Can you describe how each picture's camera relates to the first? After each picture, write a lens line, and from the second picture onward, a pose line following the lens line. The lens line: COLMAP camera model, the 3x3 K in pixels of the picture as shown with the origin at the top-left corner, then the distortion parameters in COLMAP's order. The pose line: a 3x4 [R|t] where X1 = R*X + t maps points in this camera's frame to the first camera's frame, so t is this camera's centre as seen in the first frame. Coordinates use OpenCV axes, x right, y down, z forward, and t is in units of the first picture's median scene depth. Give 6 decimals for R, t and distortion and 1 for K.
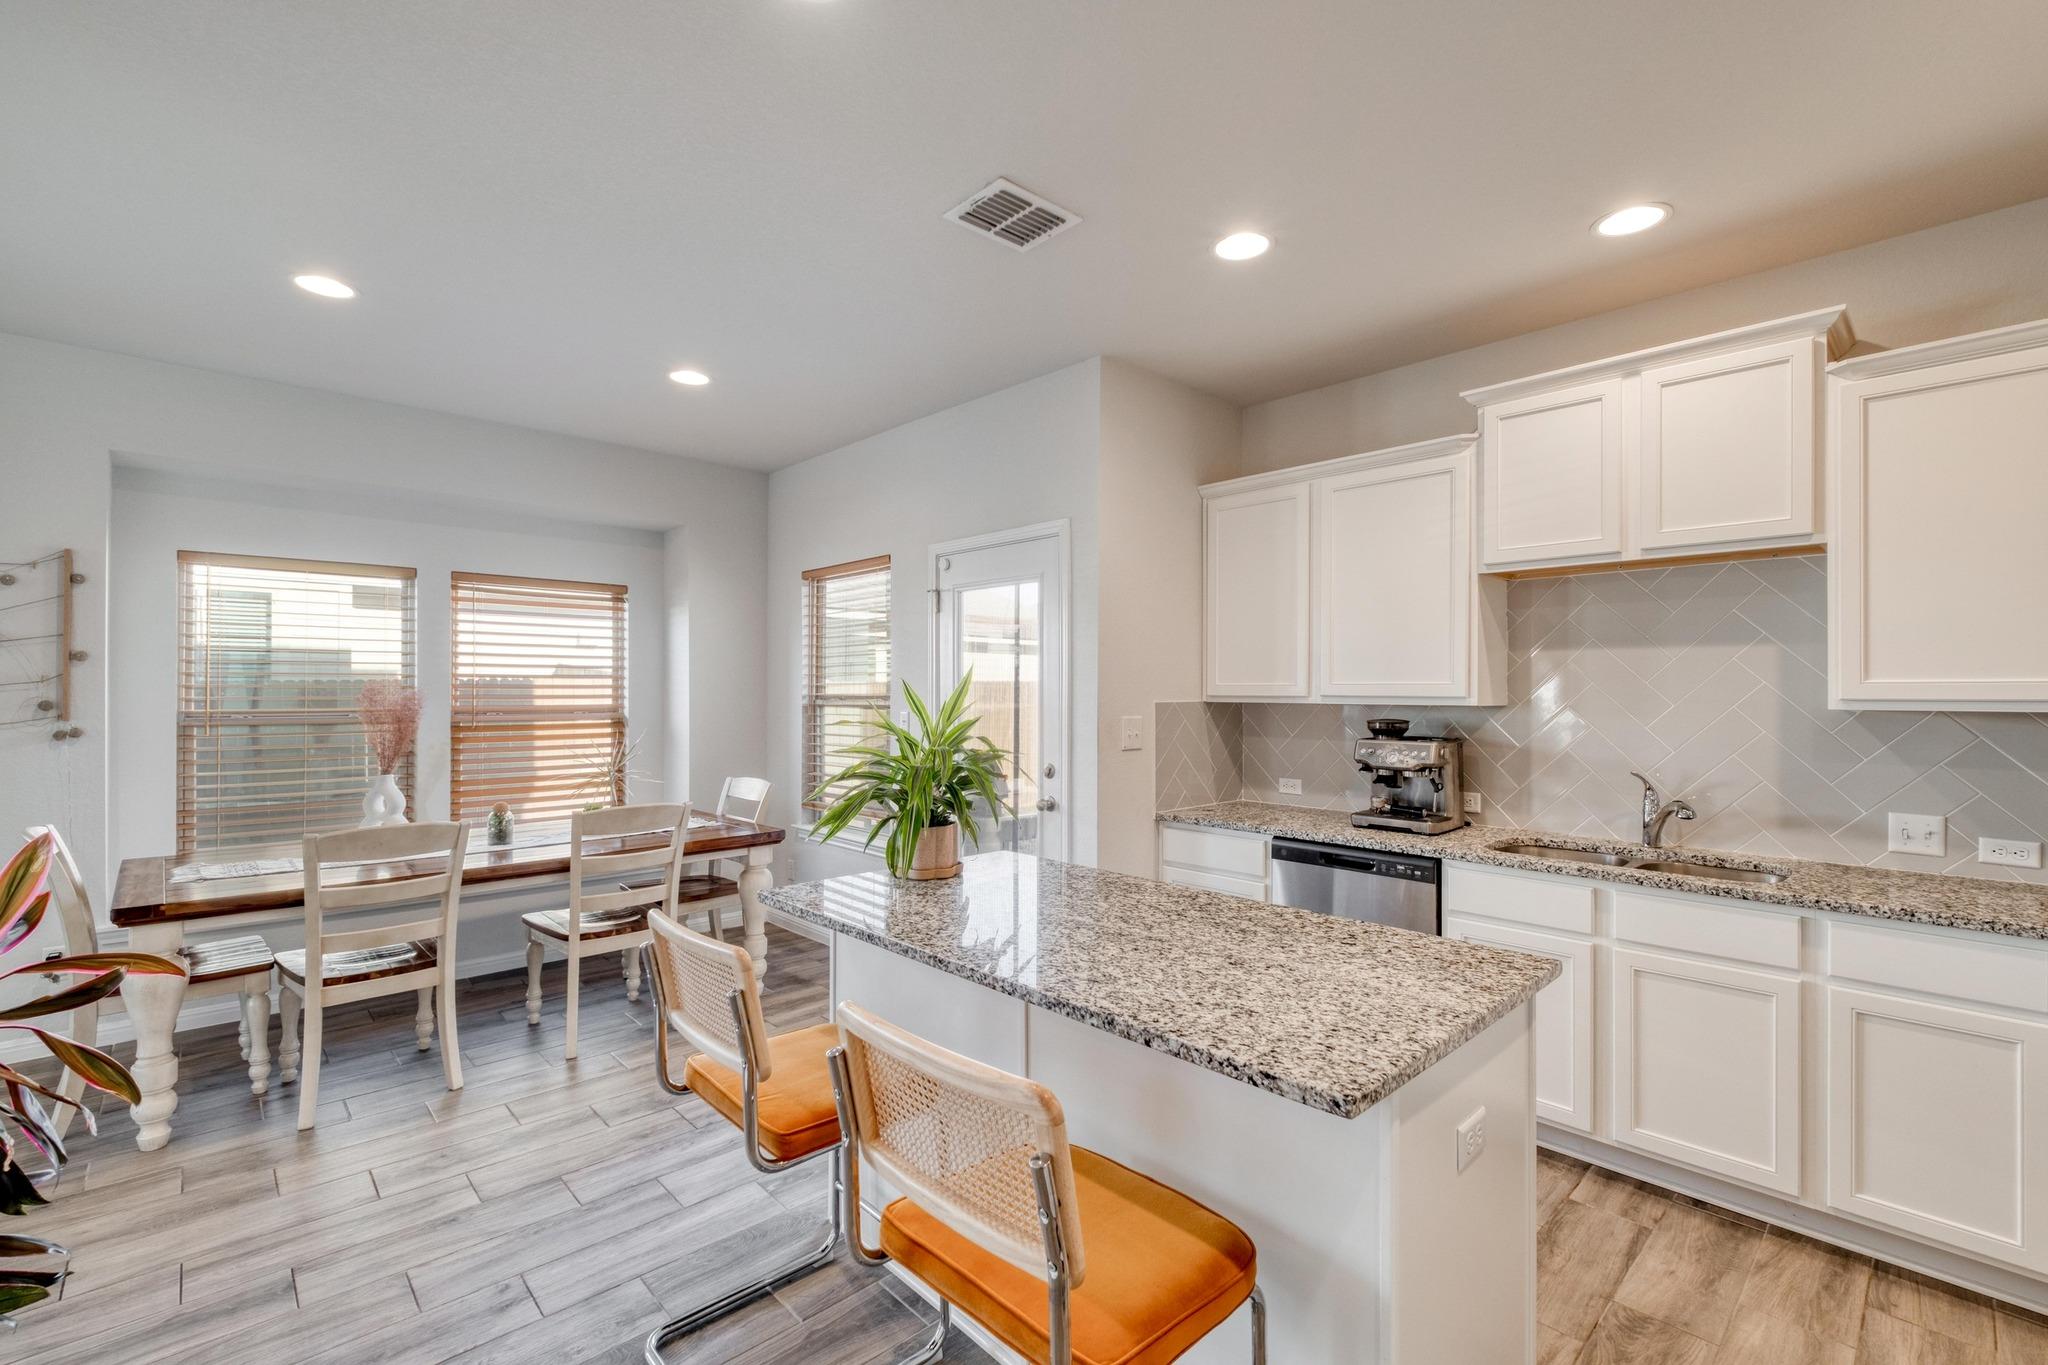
lens RADIAL K [[884.3, 0, 1028.3], [0, 884.3, 692.9], [0, 0, 1]] dist [0.007157, -0.004007]
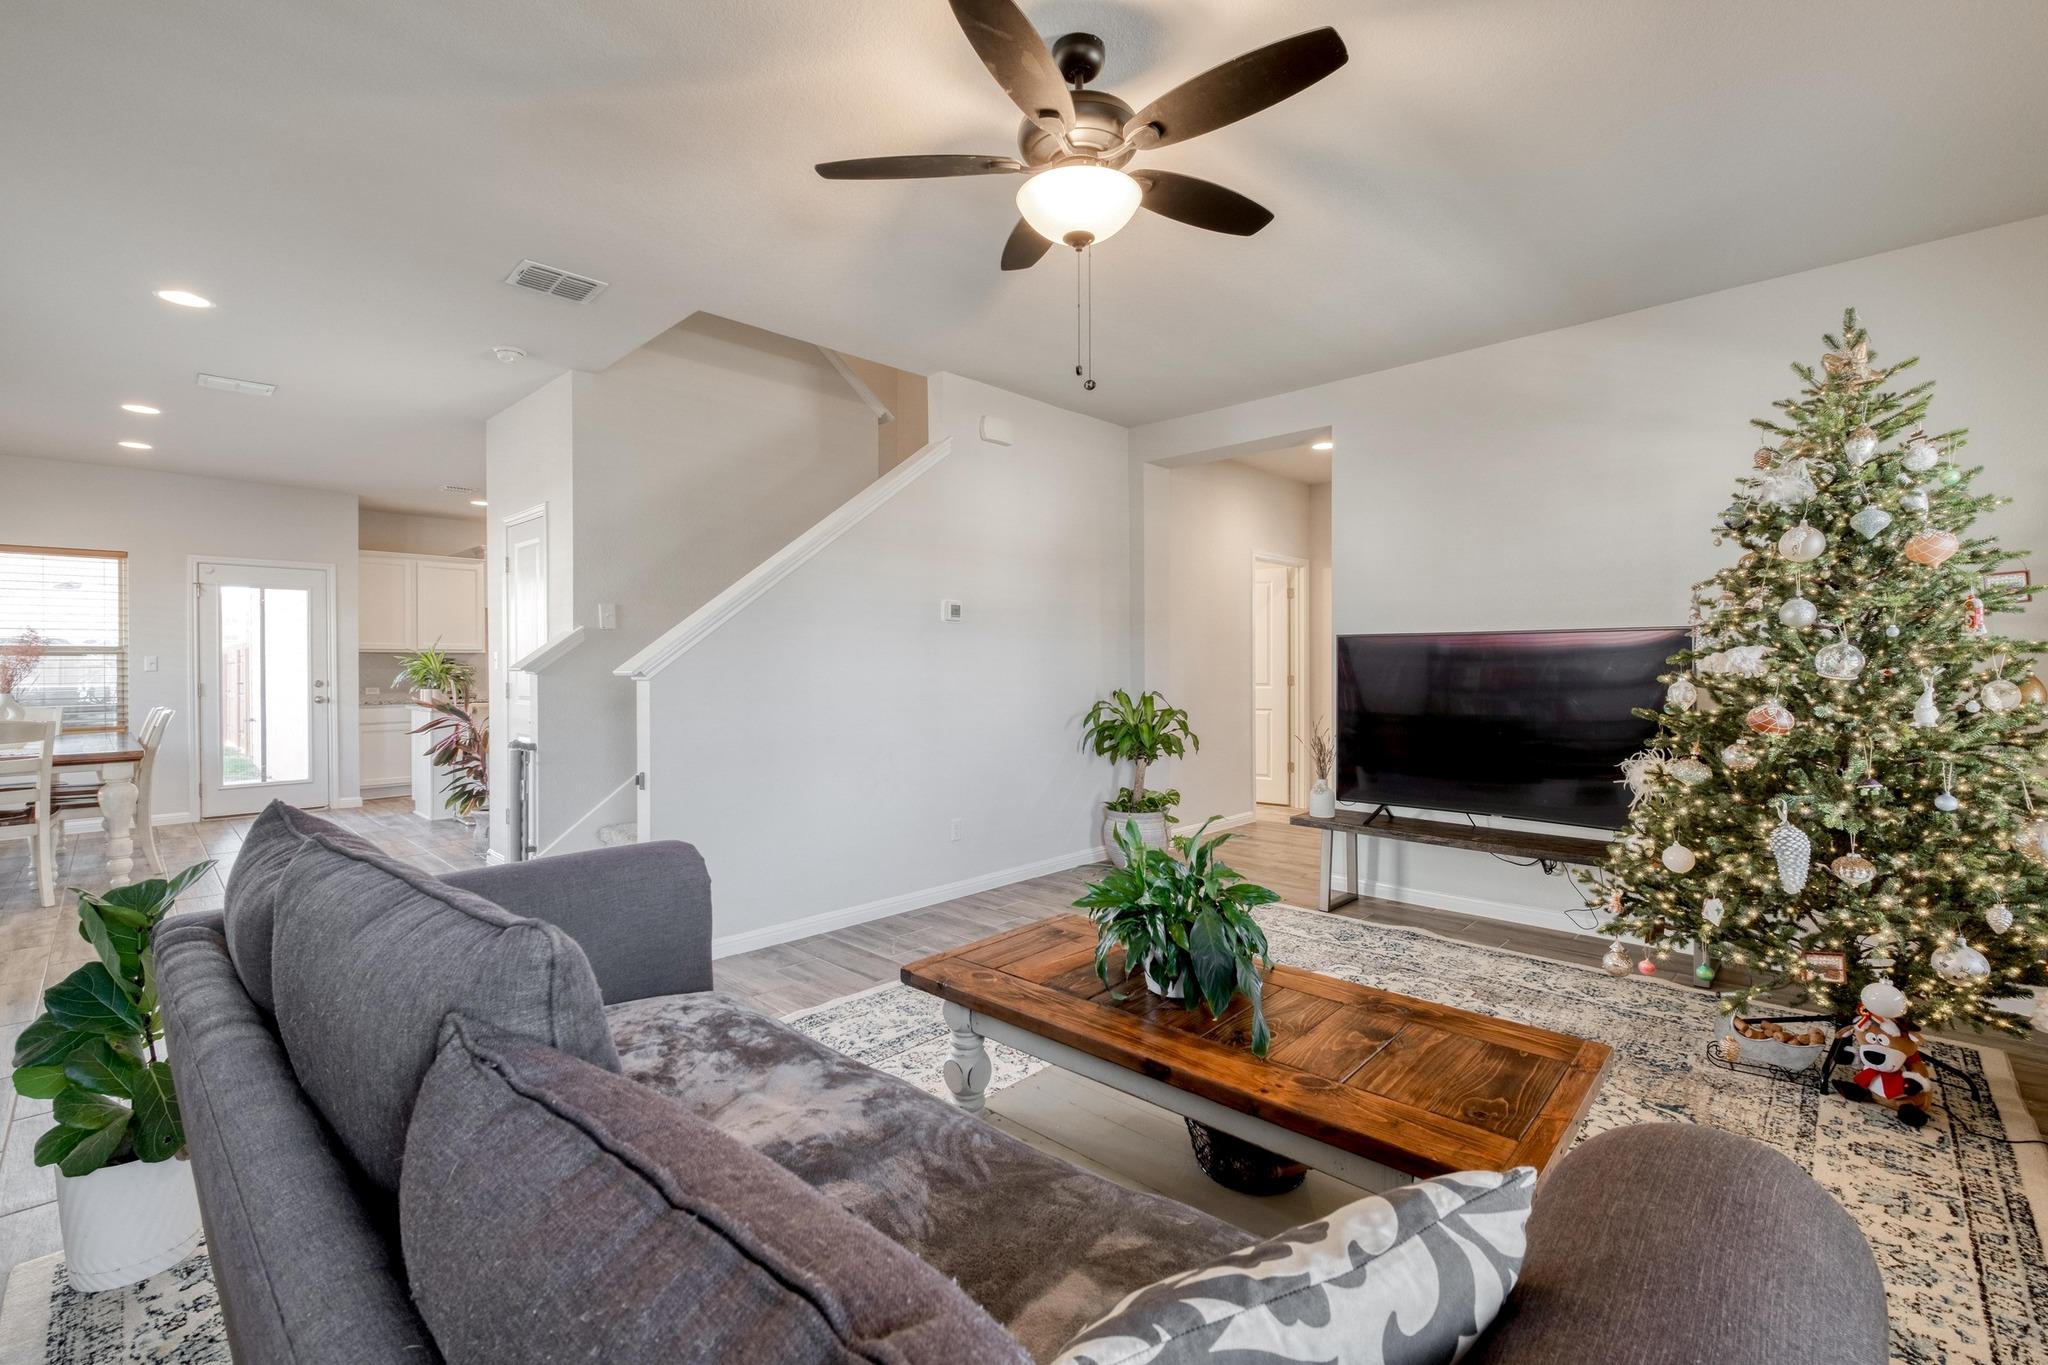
lens RADIAL K [[884.3, 0, 1022.8], [0, 884.3, 680.7], [0, 0, 1]] dist [0.007157, -0.004007]
pose [[-0.029853, -0.021520, 0.999323, -3.850041], [0.004357, 0.999756, 0.021659, 0.079655], [-0.999545, 0.005000, -0.029752, -1.052267]]
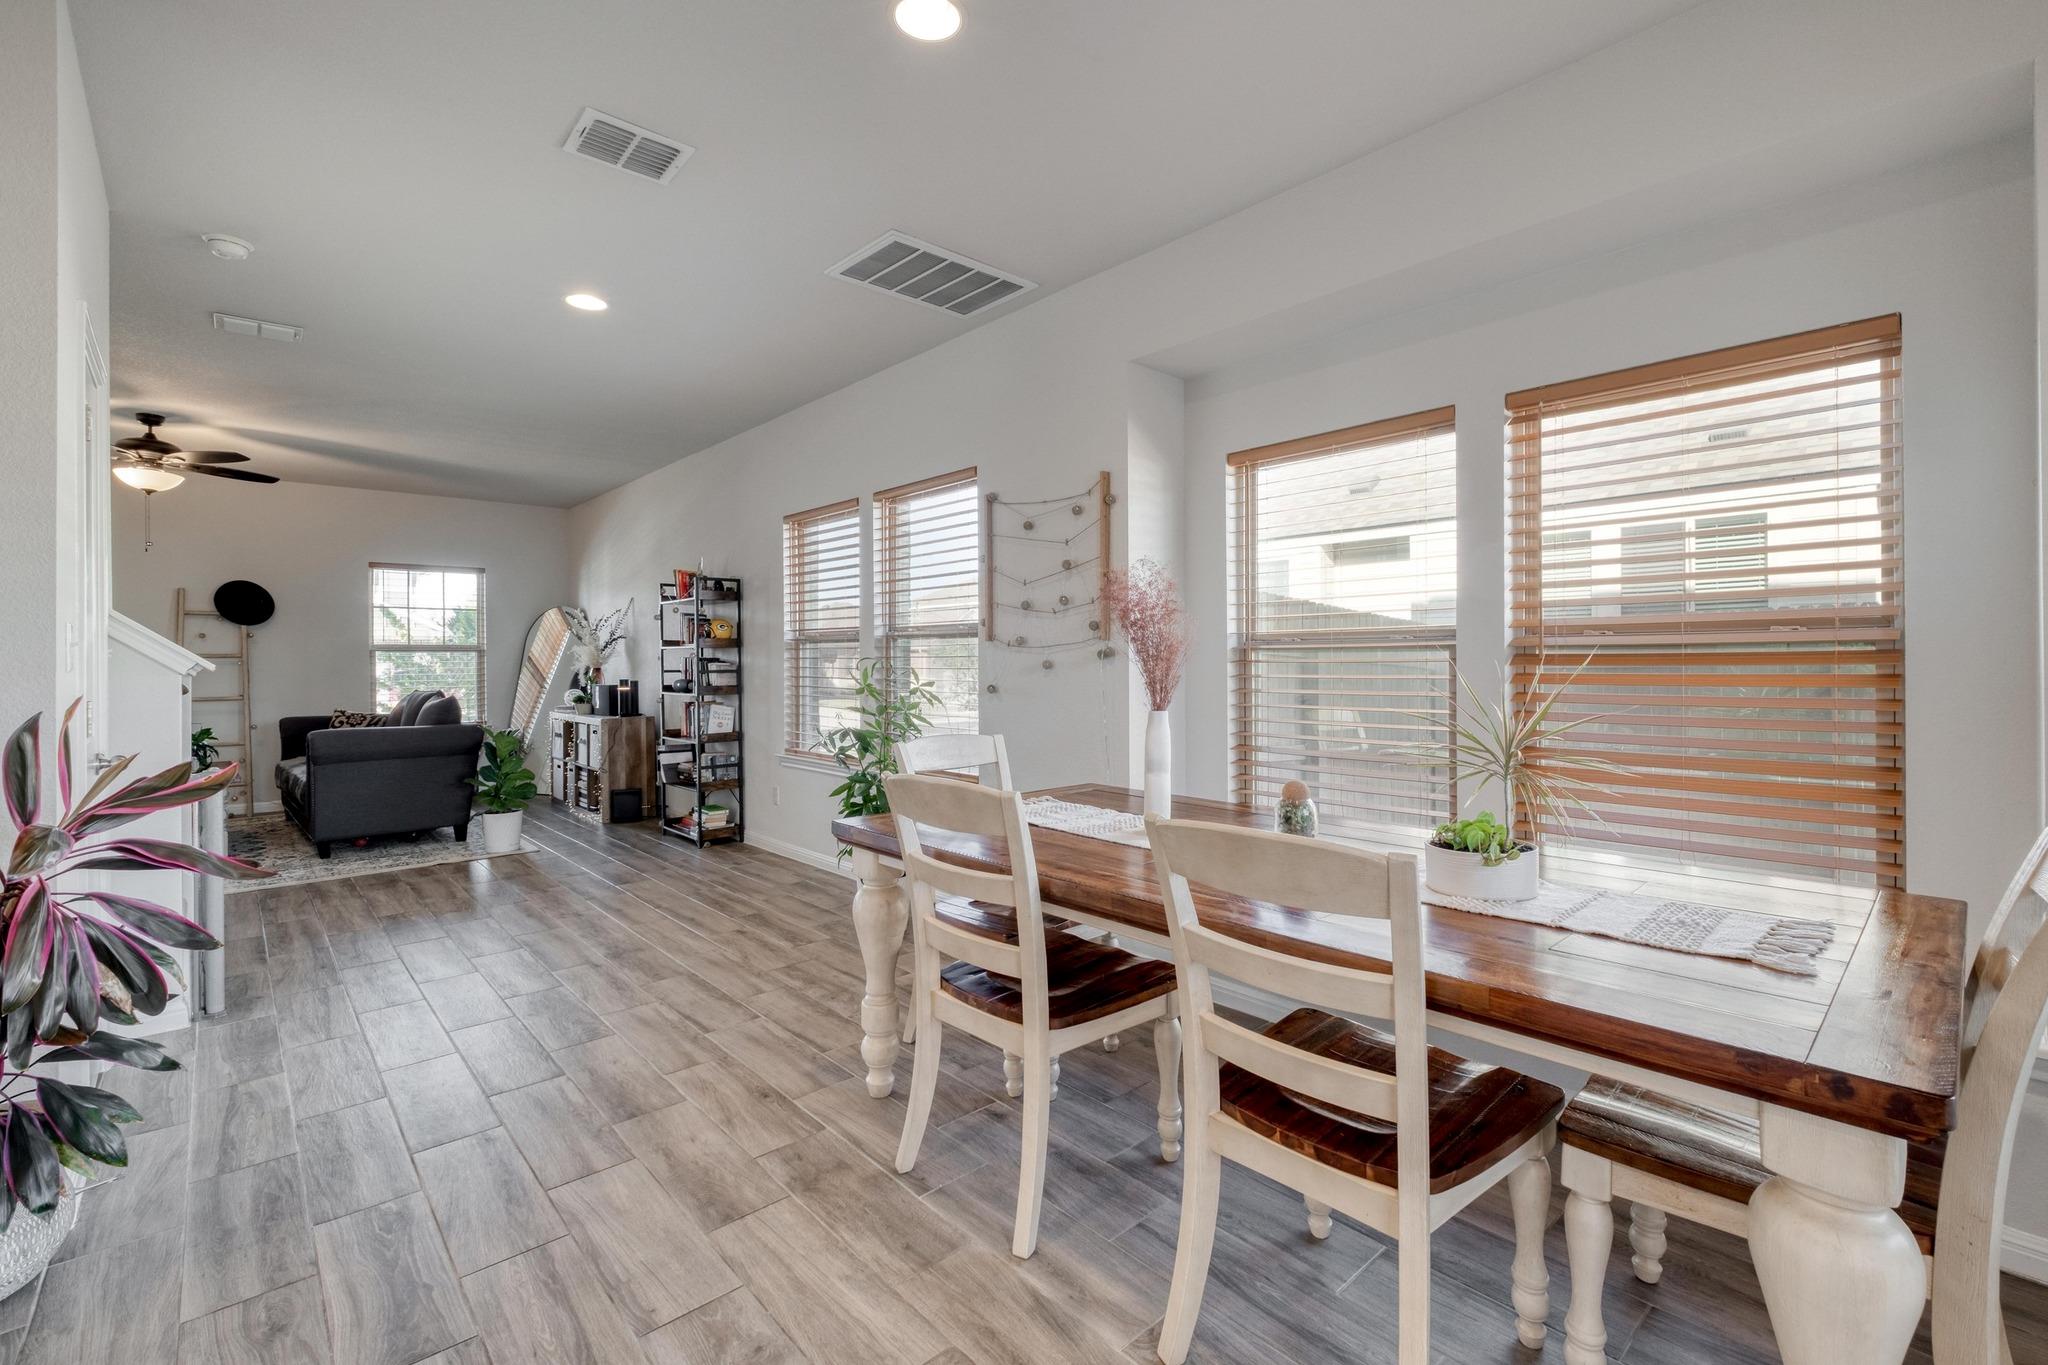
lens RADIAL K [[884.3, 0, 1037.0], [0, 884.3, 668.1], [0, 0, 1]] dist [0.007157, -0.004007]
pose [[-0.020203, 0.011388, -0.999731, -0.113312], [0.008805, 0.999898, 0.011212, 0.087493], [0.999757, -0.008576, -0.020301, 1.617566]]
